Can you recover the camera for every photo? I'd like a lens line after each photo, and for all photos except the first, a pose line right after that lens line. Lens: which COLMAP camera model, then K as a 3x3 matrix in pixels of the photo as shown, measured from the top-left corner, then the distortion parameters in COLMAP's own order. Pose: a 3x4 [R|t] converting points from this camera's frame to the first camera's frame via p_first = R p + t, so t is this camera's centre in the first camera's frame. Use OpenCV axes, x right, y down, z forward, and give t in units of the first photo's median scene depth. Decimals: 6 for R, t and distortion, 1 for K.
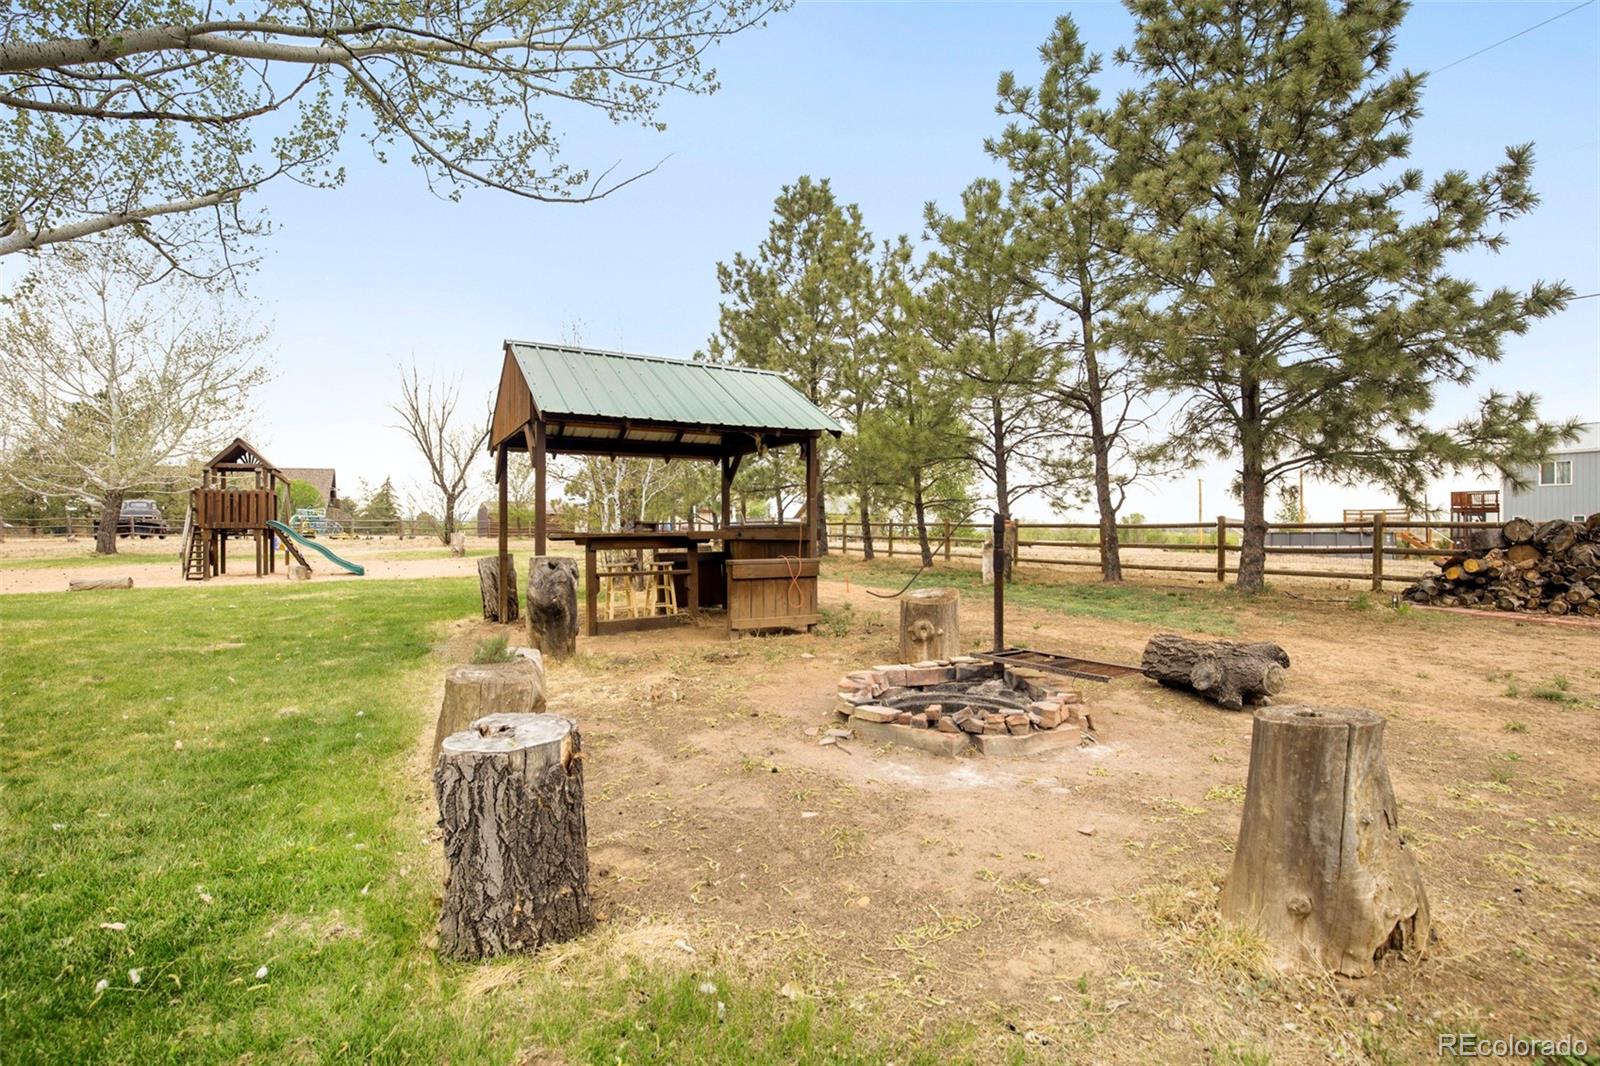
lens RADIAL K [[740.3, 0, 802.3], [0, 740.3, 531.8], [0, 0, 1]] dist [-0.014965, -0.000922]
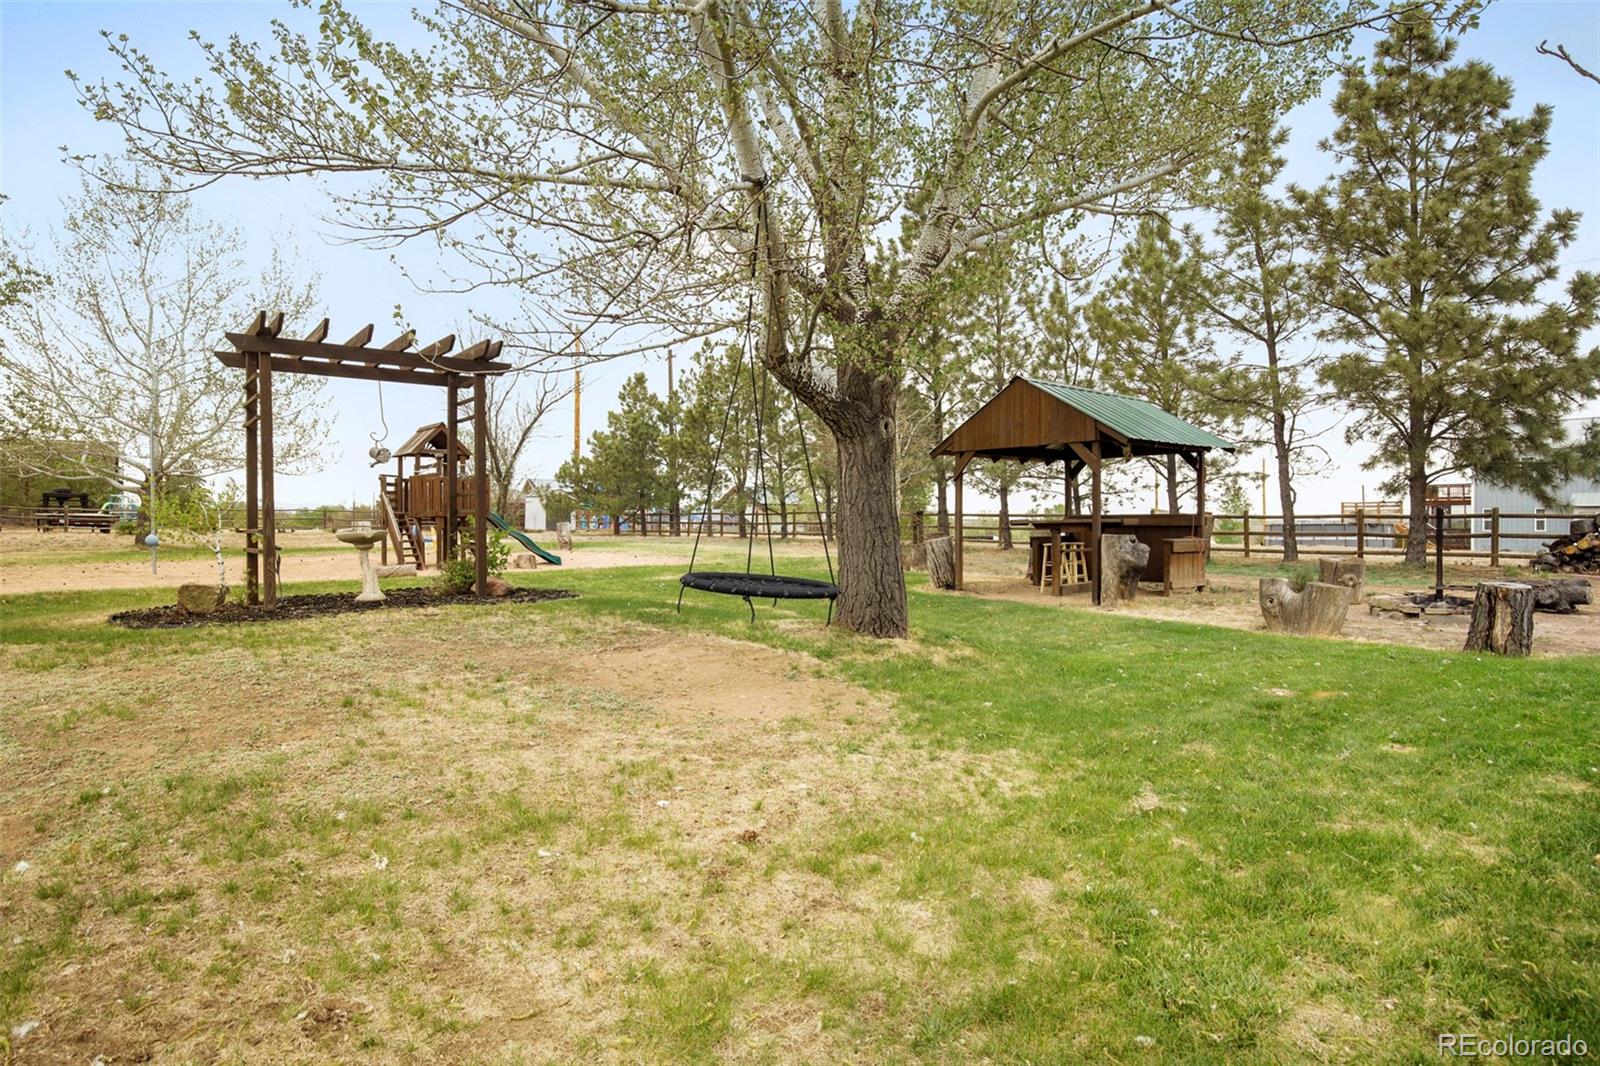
lens RADIAL K [[908.0, 0, 798.9], [0, 908.0, 531.5], [0, 0, 1]] dist [-0.003227, 0.002143]
pose [[0.985708, -0.000719, 0.168460, -0.759347], [-0.000663, 0.999967, 0.008148, 0.006426], [-0.168460, -0.008143, 0.985675, -0.416336]]
